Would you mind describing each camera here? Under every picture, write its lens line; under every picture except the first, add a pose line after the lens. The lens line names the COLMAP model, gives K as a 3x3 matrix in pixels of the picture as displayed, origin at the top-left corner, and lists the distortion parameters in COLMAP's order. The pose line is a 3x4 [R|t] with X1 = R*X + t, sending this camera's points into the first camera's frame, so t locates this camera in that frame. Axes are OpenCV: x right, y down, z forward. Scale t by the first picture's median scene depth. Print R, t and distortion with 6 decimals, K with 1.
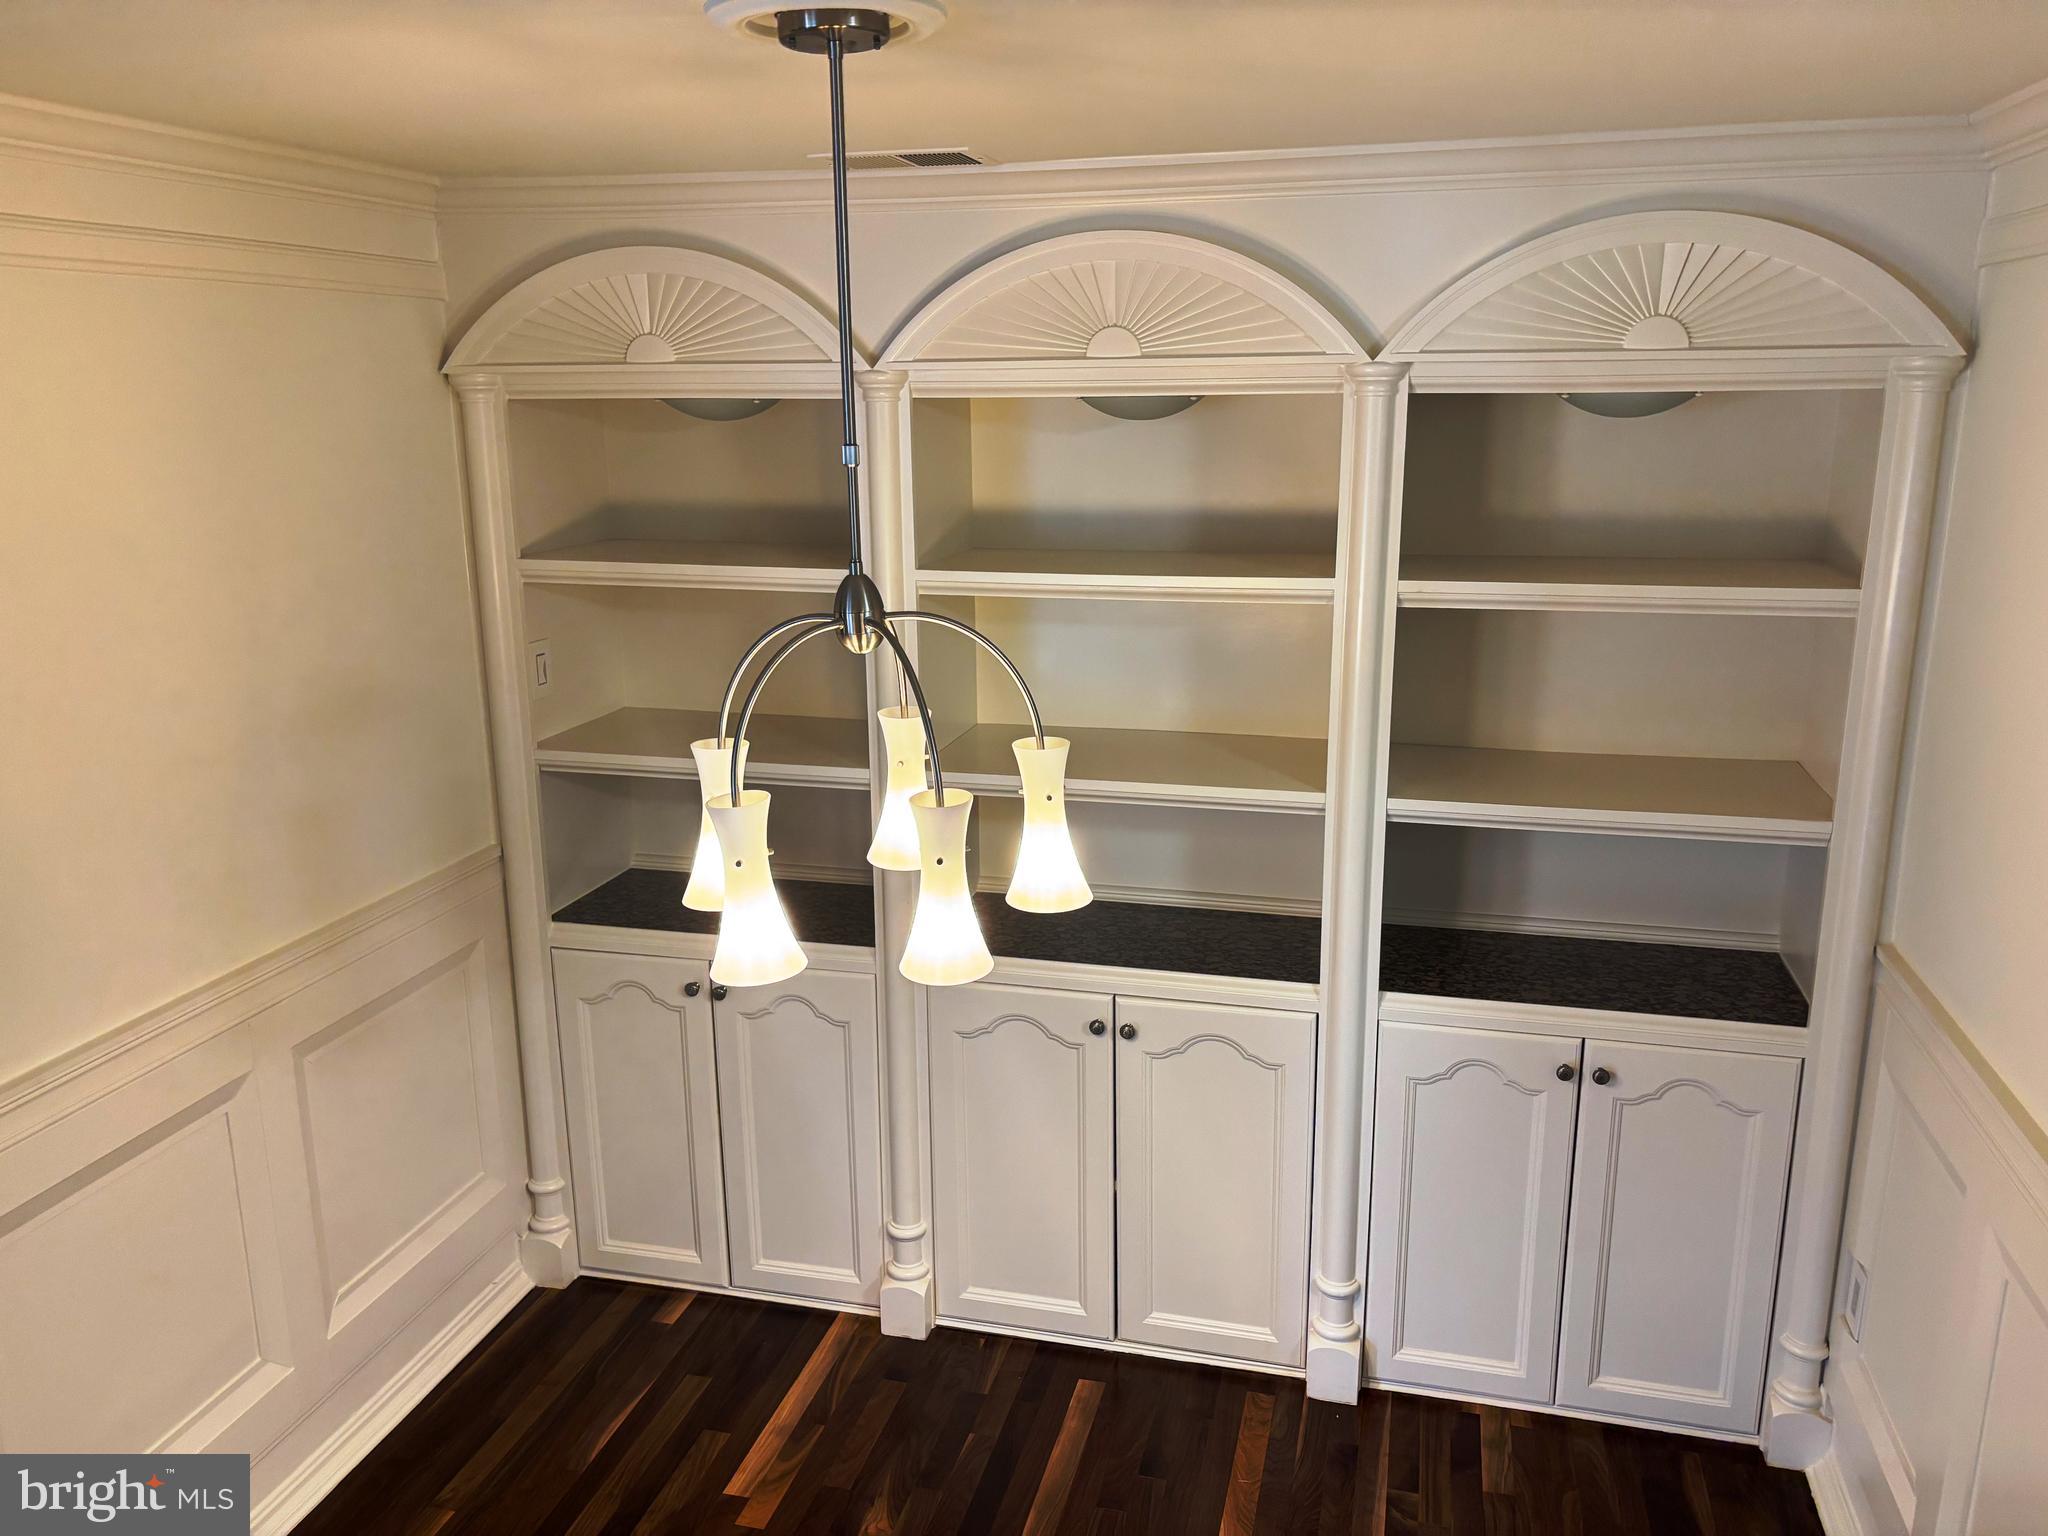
lens RADIAL K [[1556.6, 0, 1024.0], [0, 1556.6, 768.0], [0, 0, 1]] dist [0.006834, -0.004380]
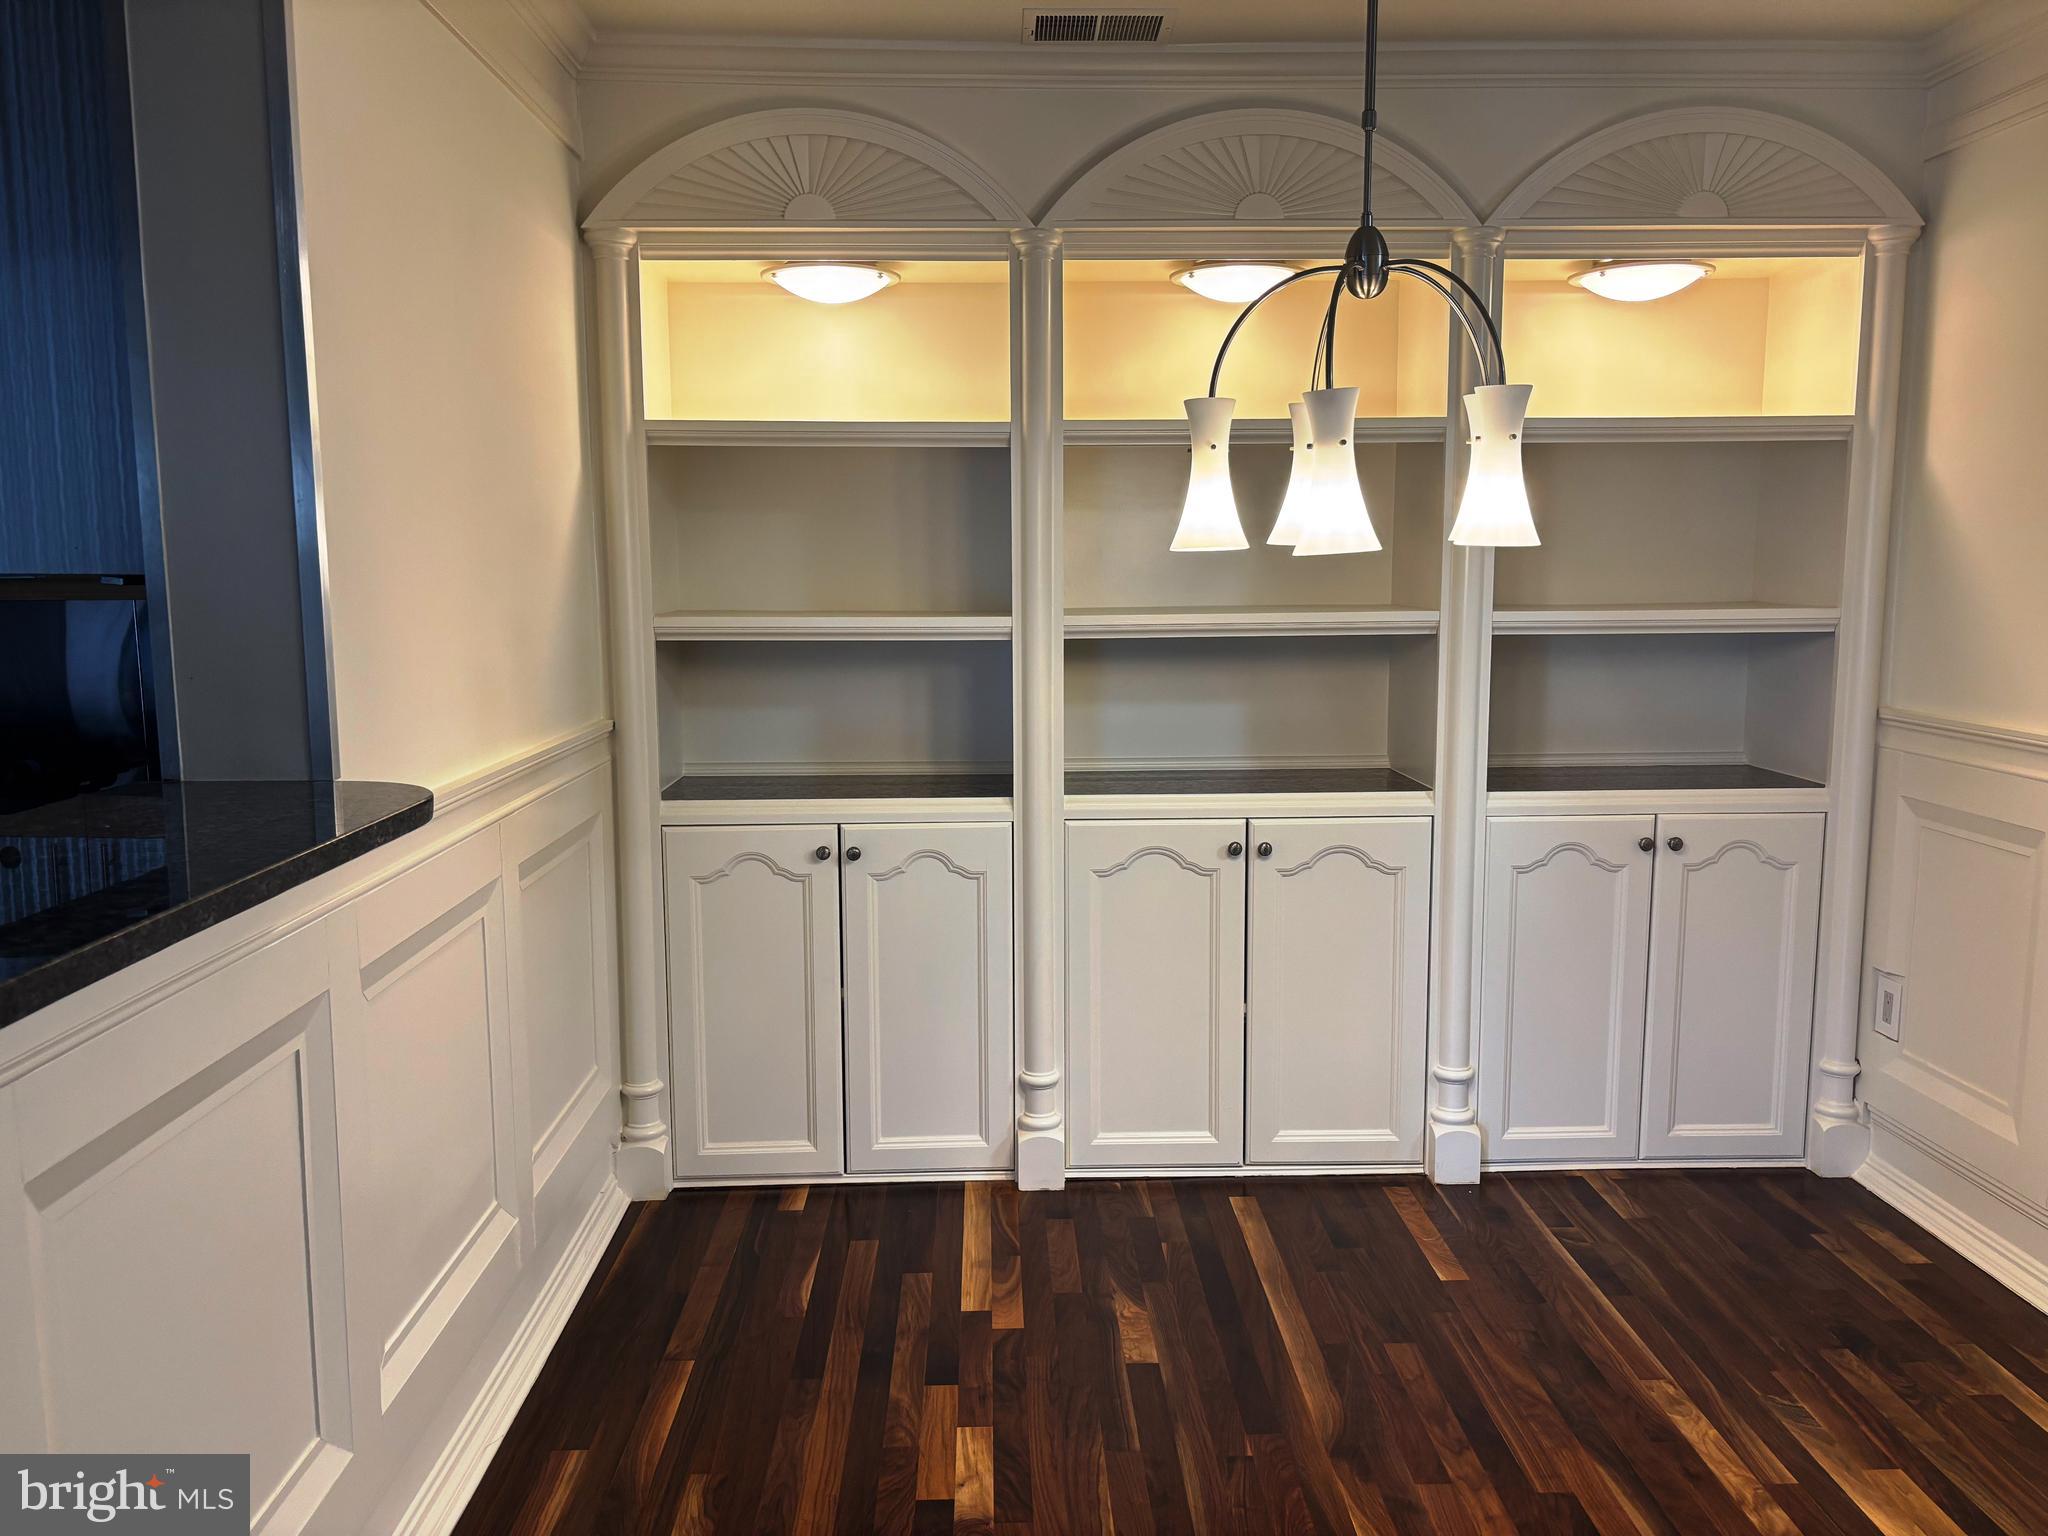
lens RADIAL K [[1556.6, 0, 1024.0], [0, 1556.6, 768.0], [0, 0, 1]] dist [0.006834, -0.004380]
pose [[0.961513, -0.034684, 0.272560, -0.387297], [0.064307, 0.992855, -0.100513, 0.211869], [-0.267127, 0.114173, 0.956874, 0.005284]]
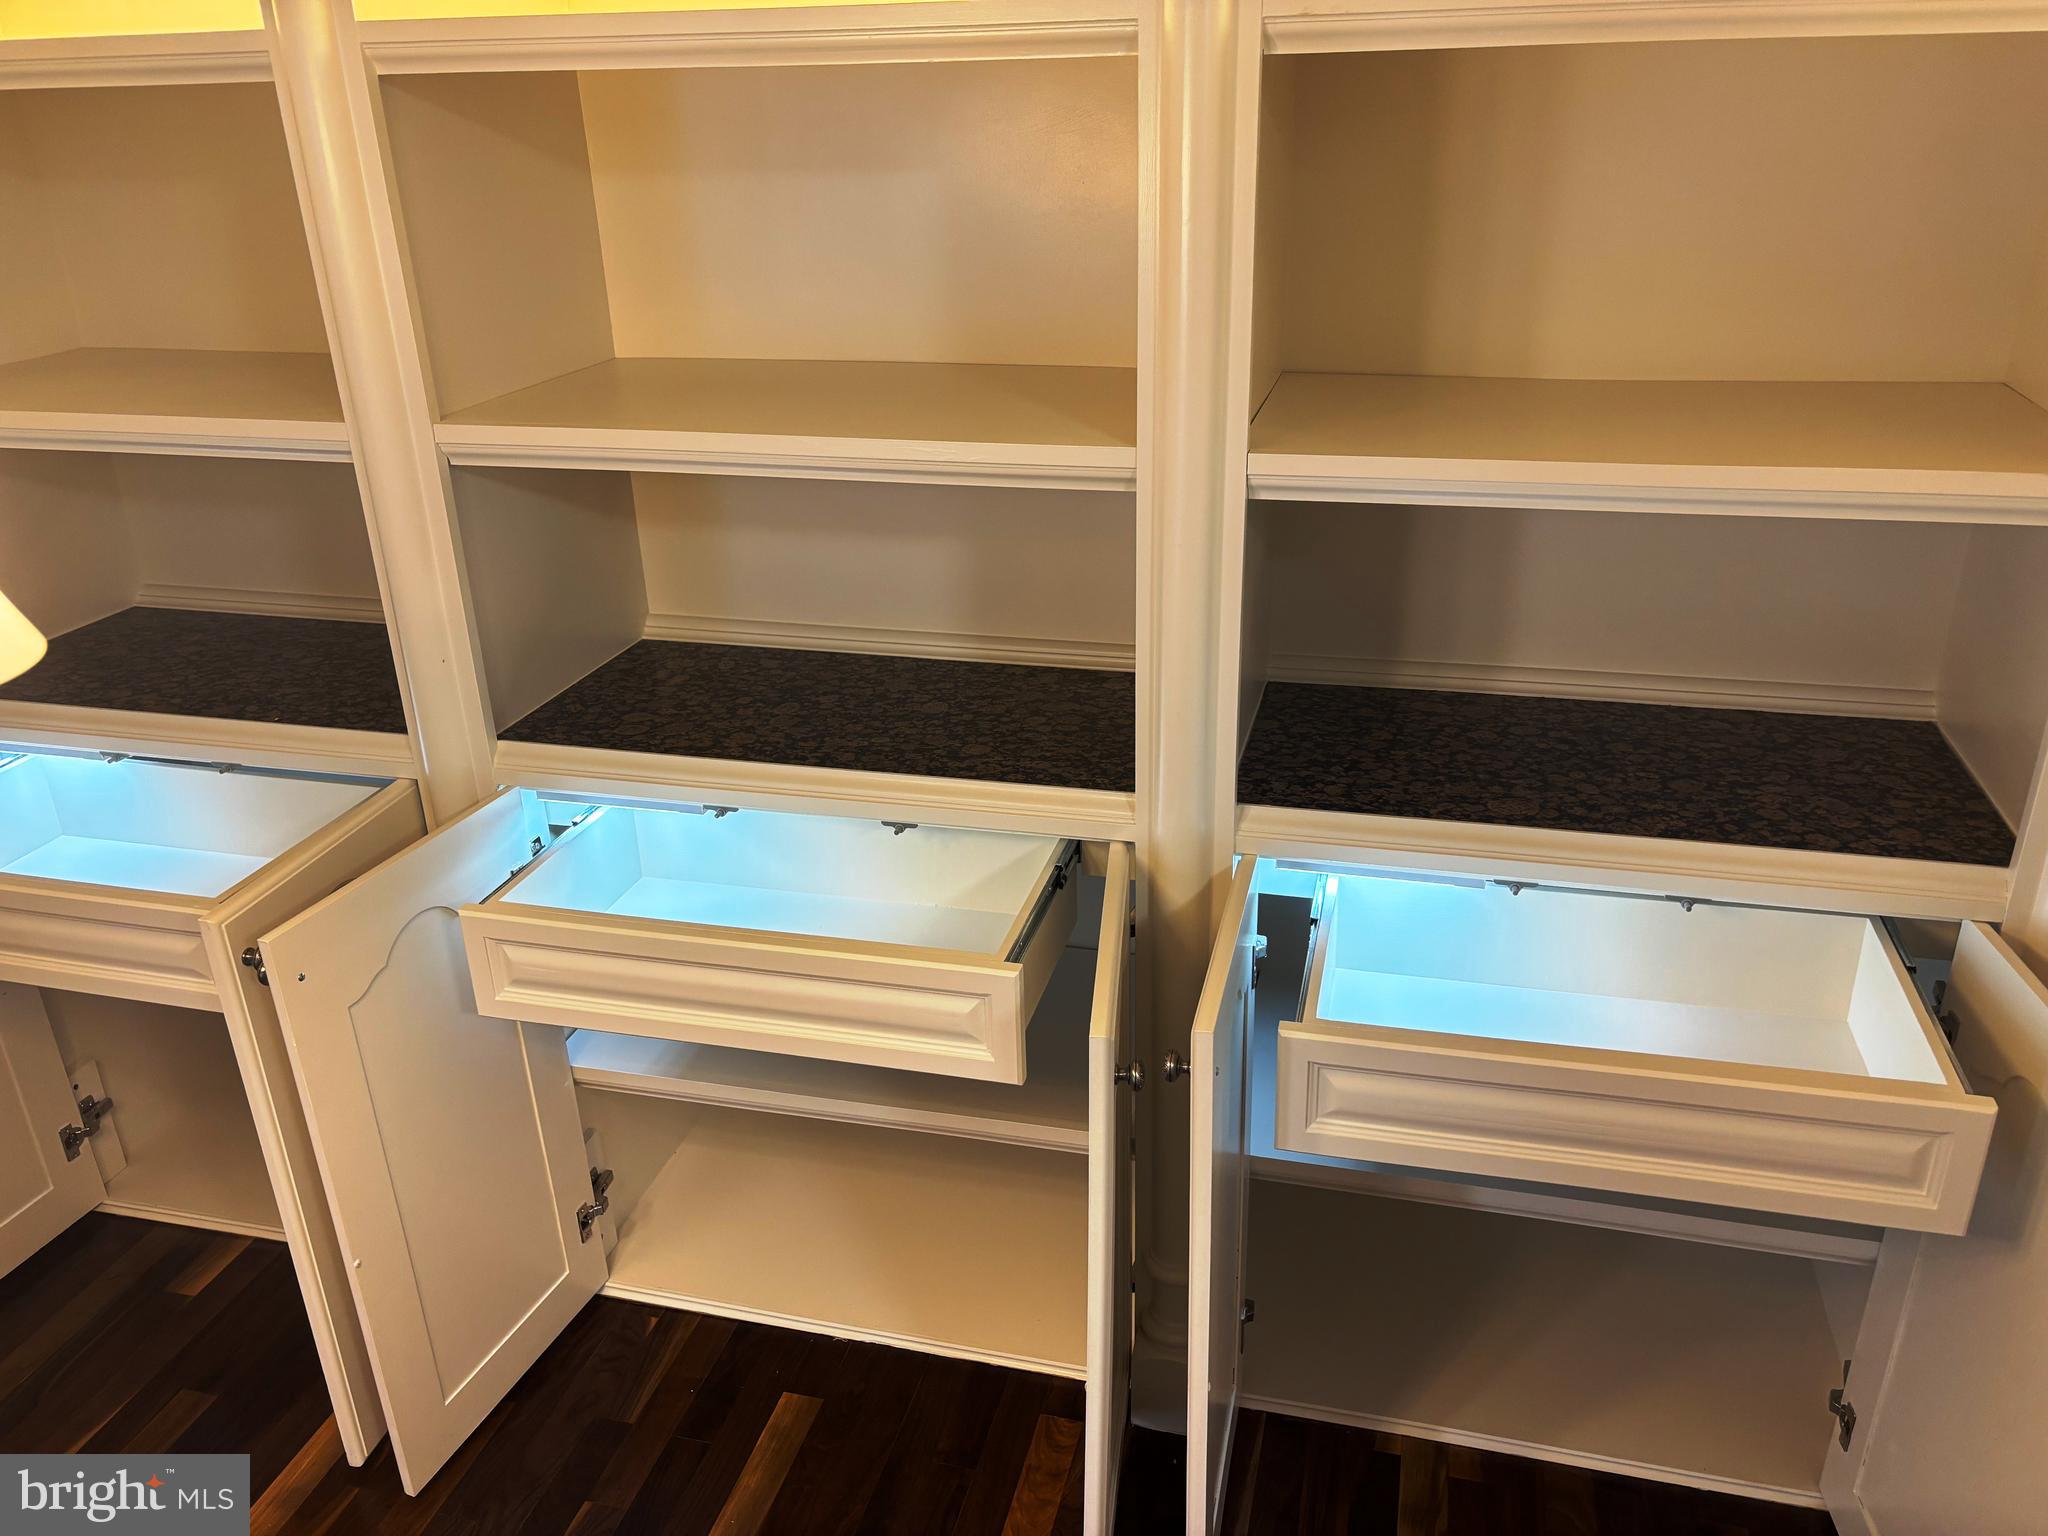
lens RADIAL K [[1533.3, 0, 1020.1], [0, 1533.3, 776.3], [0, 0, 1]] dist [-0.021931, -0.002773]
pose [[0.999679, -0.016809, -0.018935, 0.153691], [0.019750, 0.985628, 0.167773, 0.036627], [0.015843, -0.168093, 0.985644, 0.433128]]
